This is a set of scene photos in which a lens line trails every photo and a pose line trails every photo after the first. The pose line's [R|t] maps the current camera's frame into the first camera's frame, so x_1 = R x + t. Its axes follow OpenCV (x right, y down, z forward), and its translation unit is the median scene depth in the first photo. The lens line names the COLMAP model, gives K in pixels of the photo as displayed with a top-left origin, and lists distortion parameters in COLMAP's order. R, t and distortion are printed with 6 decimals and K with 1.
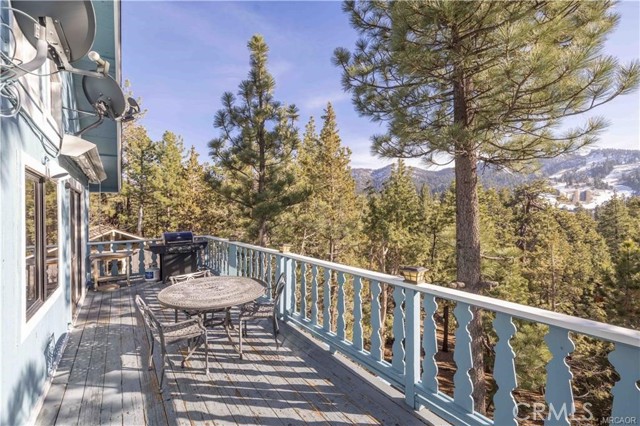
lens RADIAL K [[272.2, 0, 318.9], [0, 272.2, 212.4], [0, 0, 1]] dist [-0.002753, 0.000482]
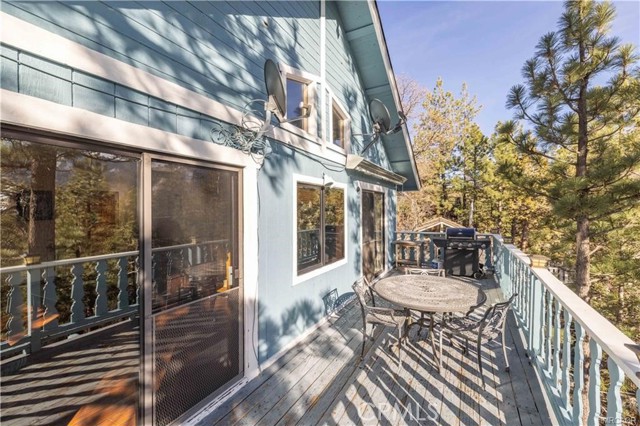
lens RADIAL K [[272.2, 0, 321.5], [0, 272.2, 210.3], [0, 0, 1]] dist [-0.002753, 0.000482]
pose [[0.456118, 0.014144, -0.889807, 0.110005], [-0.002248, 0.999889, 0.014741, -0.004154], [0.889916, -0.004724, 0.456099, 0.081792]]
